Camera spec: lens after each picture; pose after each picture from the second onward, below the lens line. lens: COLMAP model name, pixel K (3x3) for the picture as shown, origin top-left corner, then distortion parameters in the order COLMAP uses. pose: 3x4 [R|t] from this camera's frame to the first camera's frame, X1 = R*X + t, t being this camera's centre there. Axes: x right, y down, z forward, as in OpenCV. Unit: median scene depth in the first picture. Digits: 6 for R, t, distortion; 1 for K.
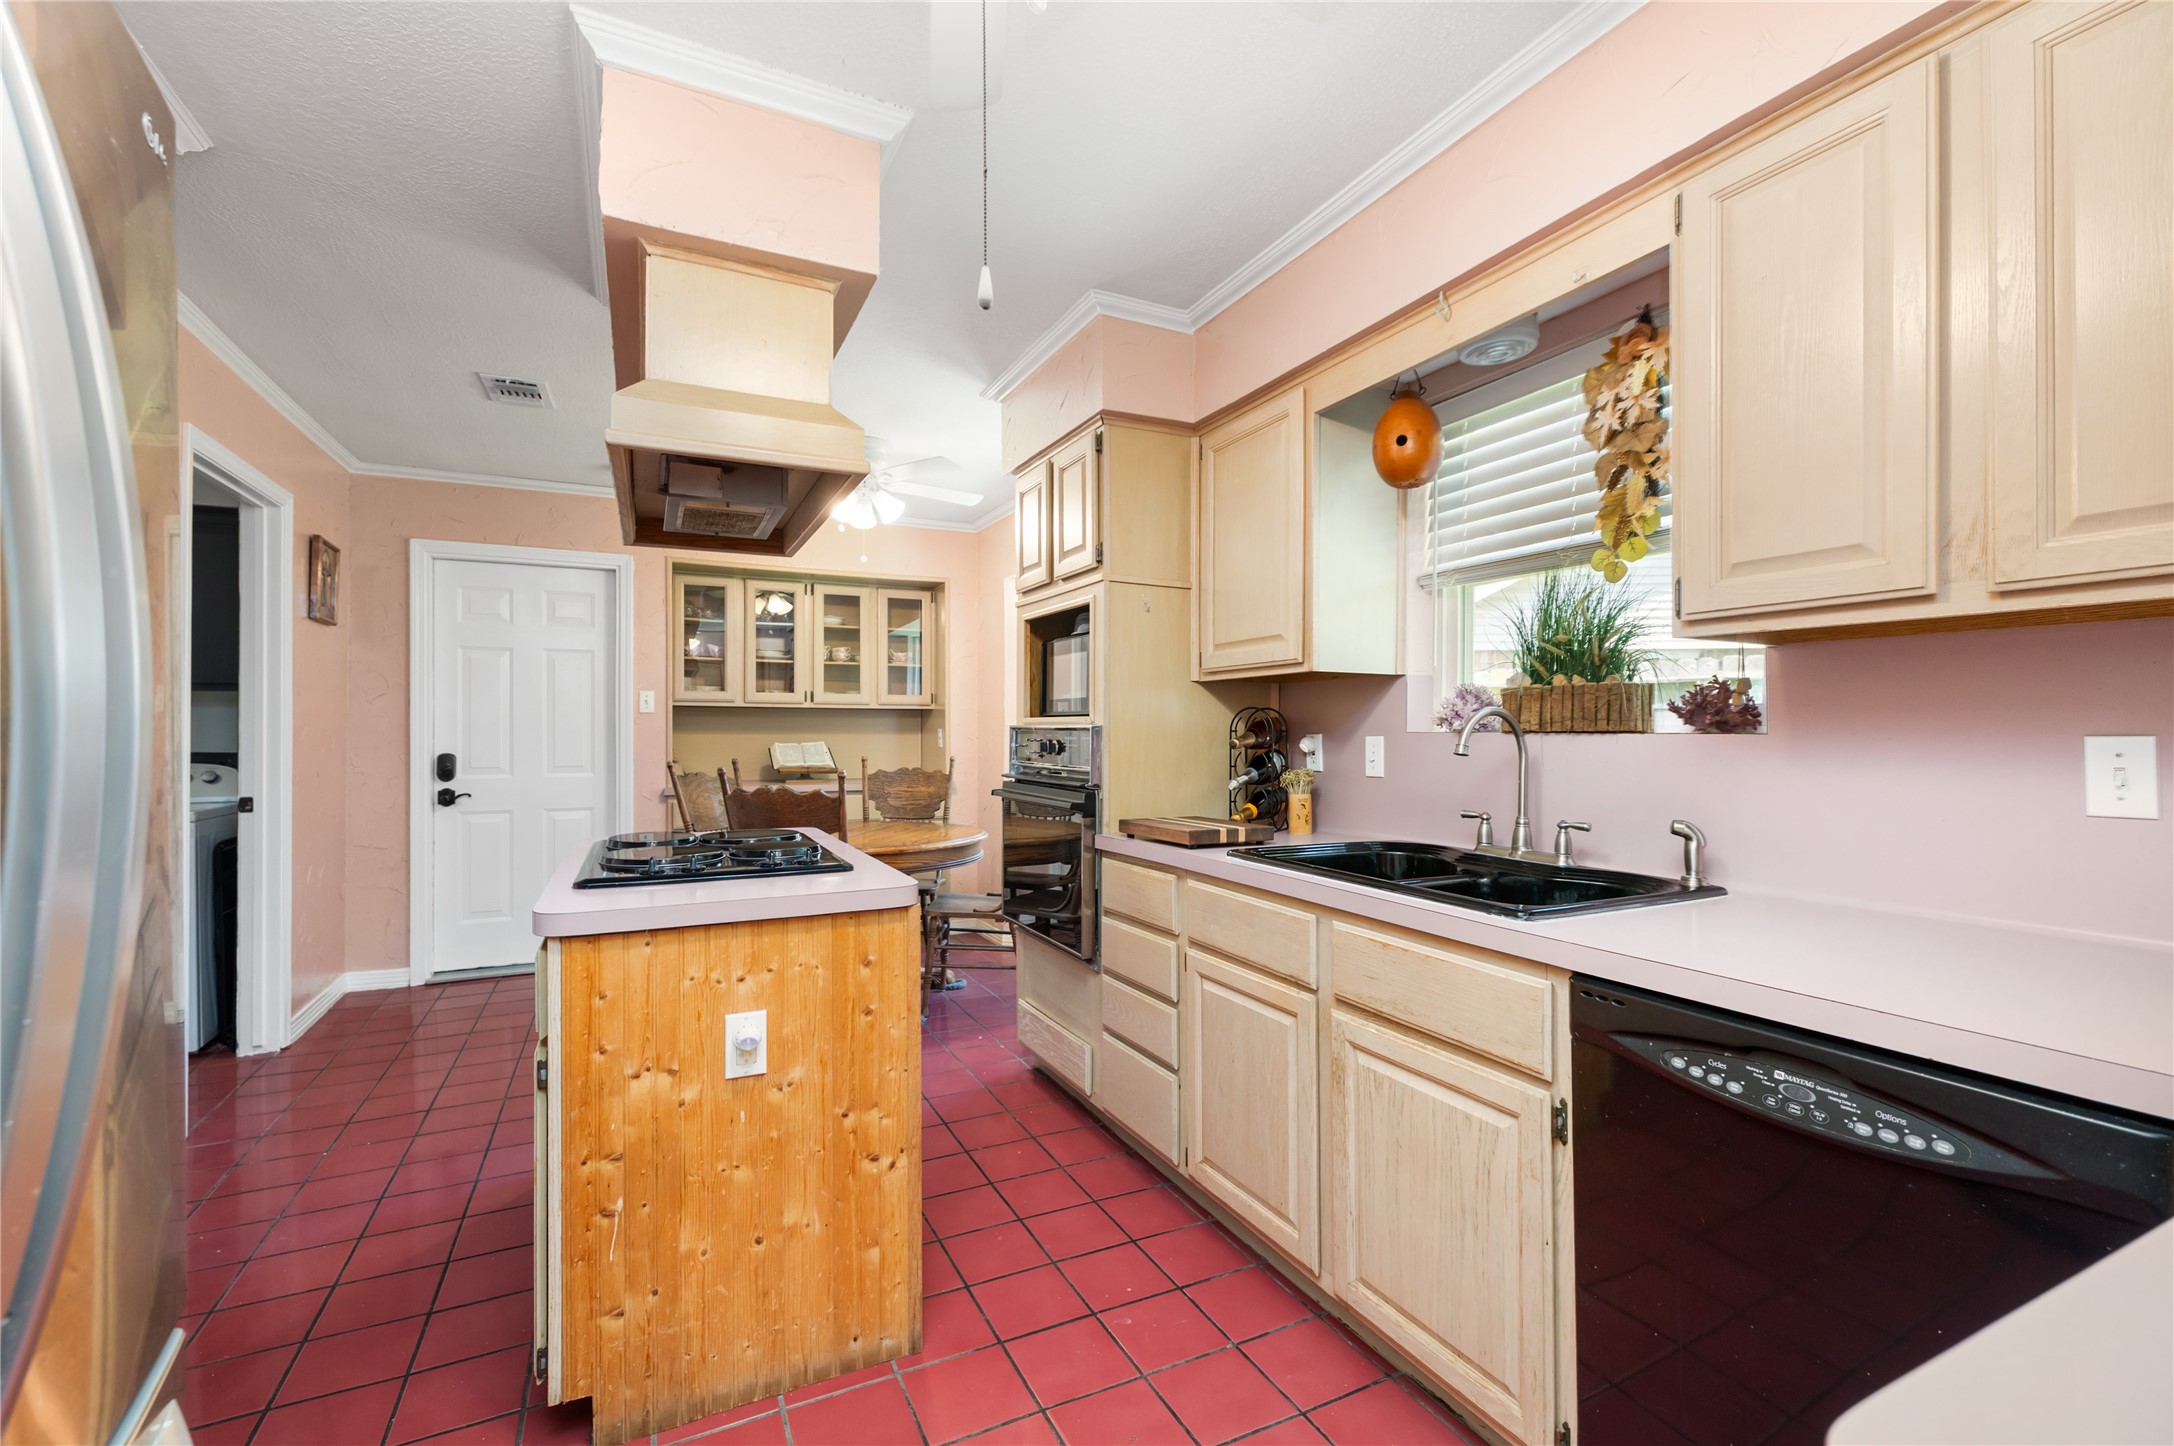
lens RADIAL K [[918.6, 0, 1080.6], [0, 918.6, 728.7], [0, 0, 1]] dist [0.001046, -0.000043]
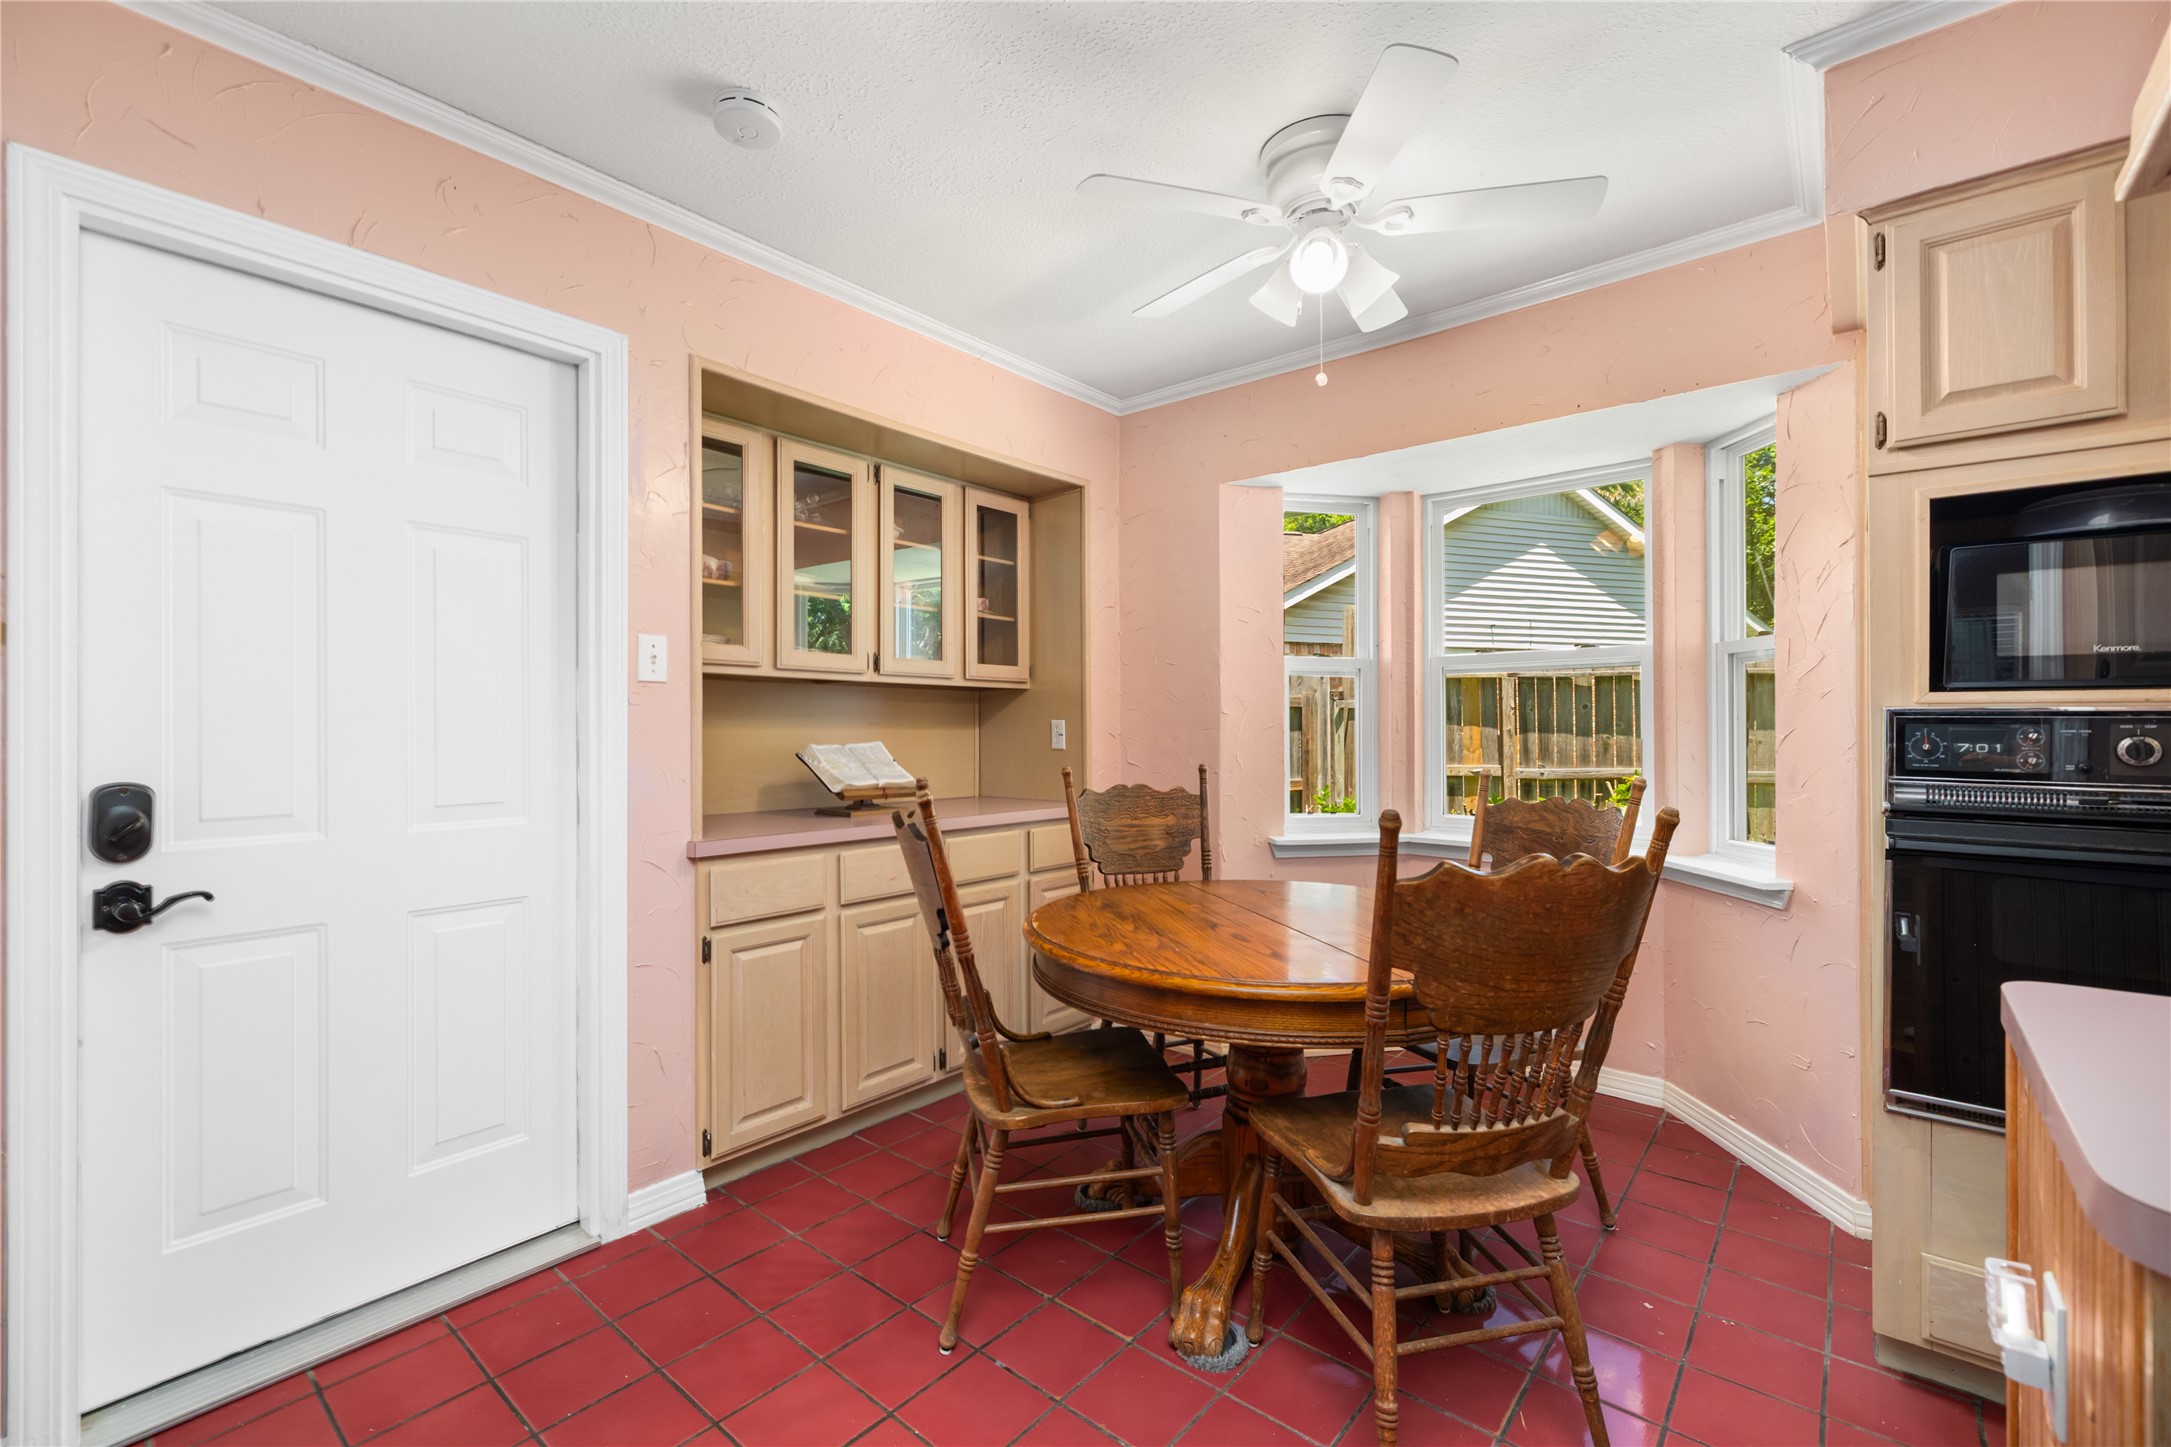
lens RADIAL K [[917.3, 0, 1091.6], [0, 917.3, 722.3], [0, 0, 1]] dist [0.001046, -0.000043]
pose [[0.911771, 0.002211, 0.410692, -0.489194], [-0.001349, 0.999996, -0.002389, 0.003956], [-0.410696, 0.001624, 0.911771, 0.518286]]
